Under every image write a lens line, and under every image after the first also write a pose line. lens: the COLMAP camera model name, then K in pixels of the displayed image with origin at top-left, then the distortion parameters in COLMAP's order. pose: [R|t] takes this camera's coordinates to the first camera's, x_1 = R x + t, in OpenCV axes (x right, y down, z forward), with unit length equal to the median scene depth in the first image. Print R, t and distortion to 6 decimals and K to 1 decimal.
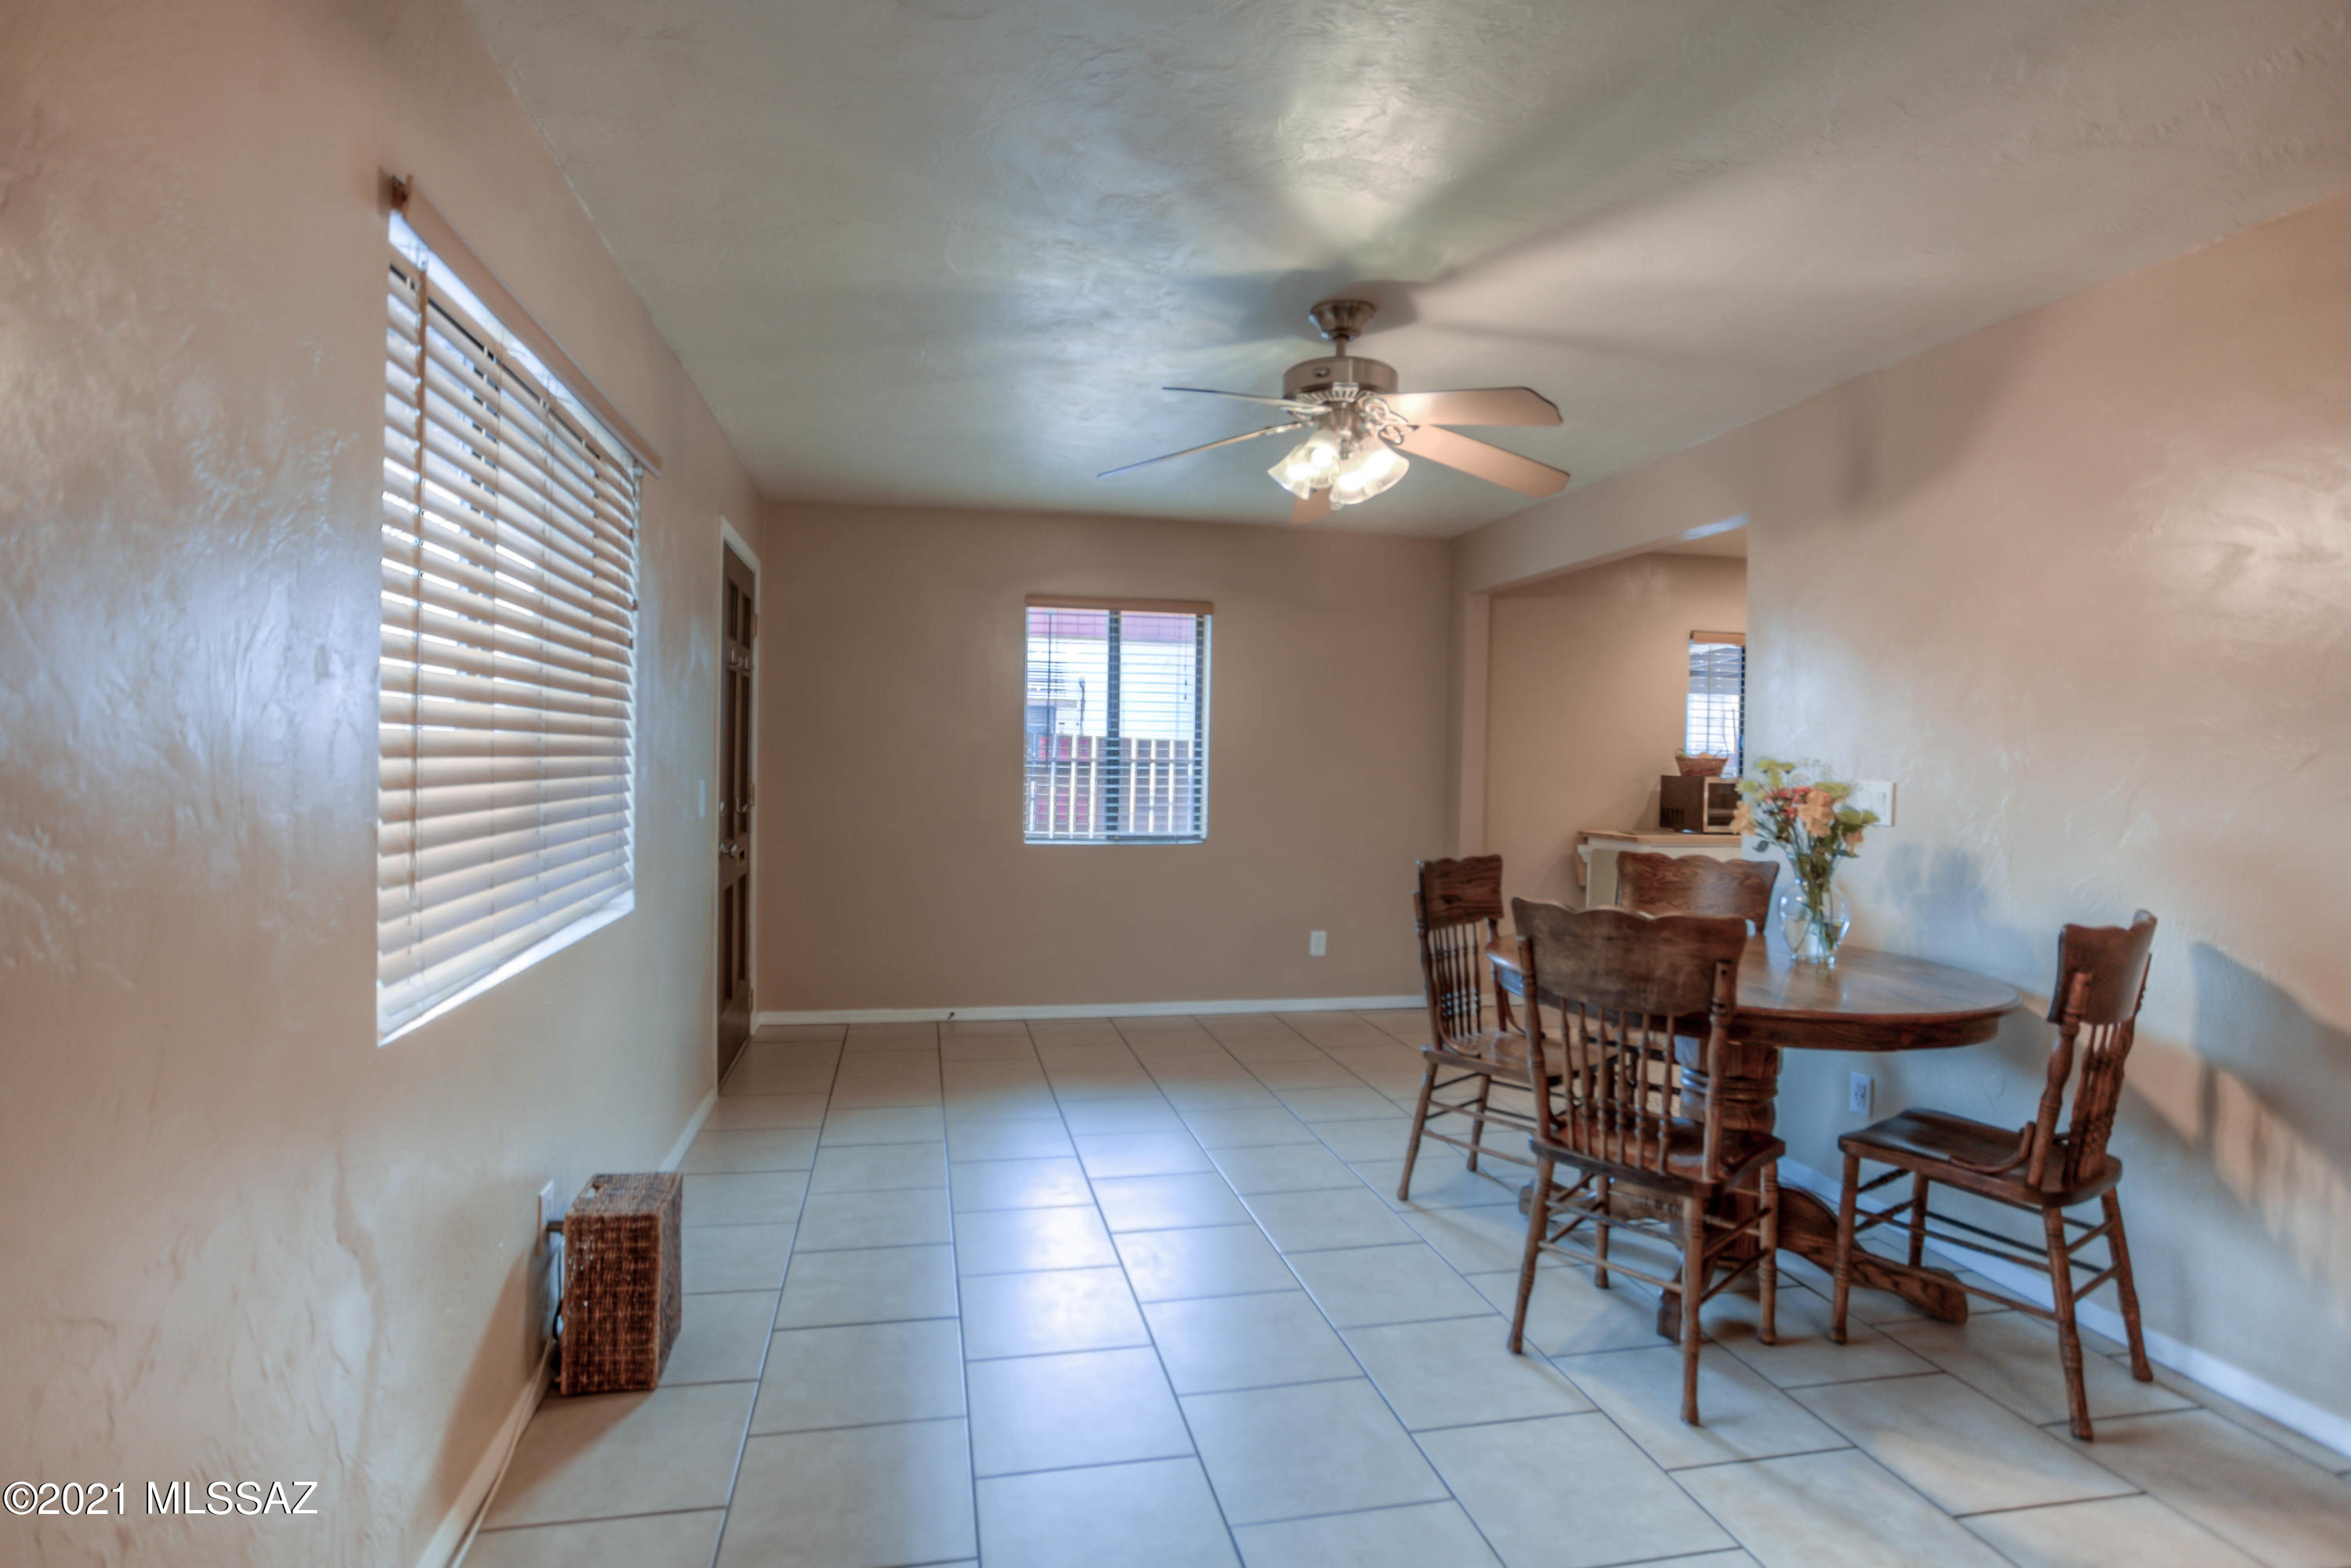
lens RADIAL K [[1172.9, 0, 1174.1], [0, 1172.9, 759.3], [0, 0, 1]] dist [-0.039591, 0.032876]
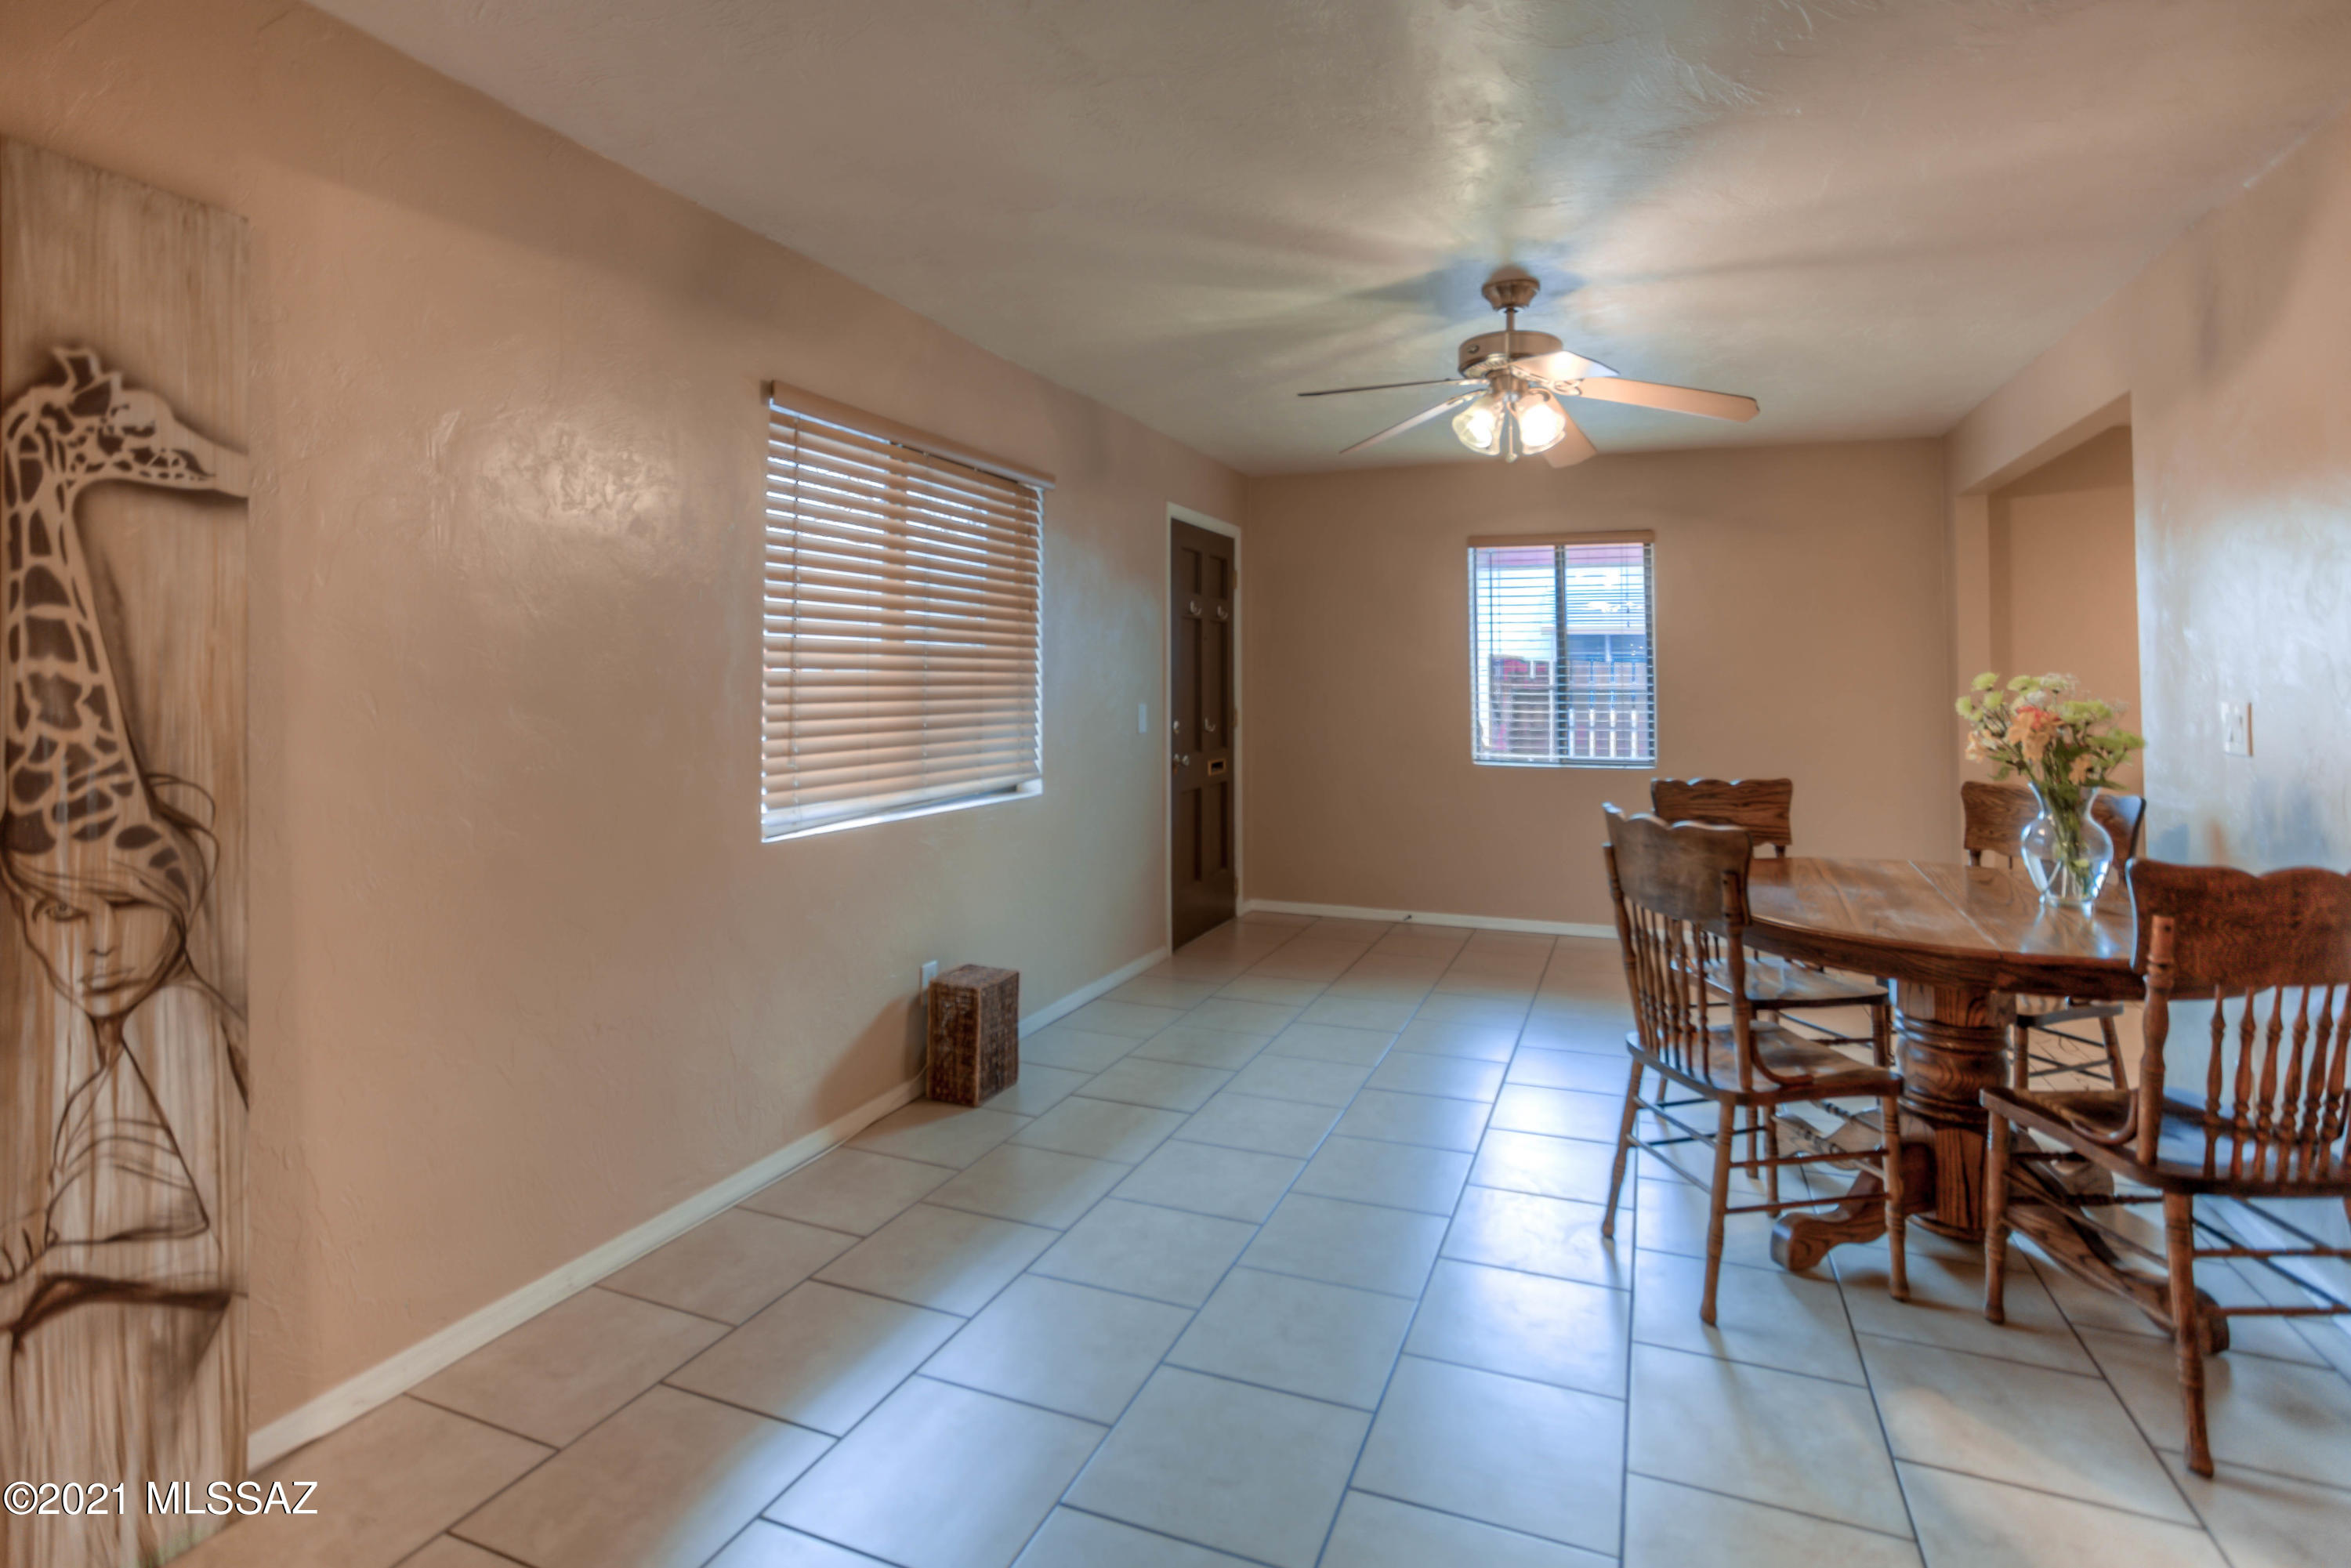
lens RADIAL K [[1178.5, 0, 1205.8], [0, 1178.5, 620.2], [0, 0, 1]] dist [-0.053784, 0.030039]
pose [[0.835940, -0.040237, -0.547344, 0.493335], [0.006696, 0.997982, -0.063137, 0.009803], [0.548780, 0.049114, 0.834523, -0.095699]]
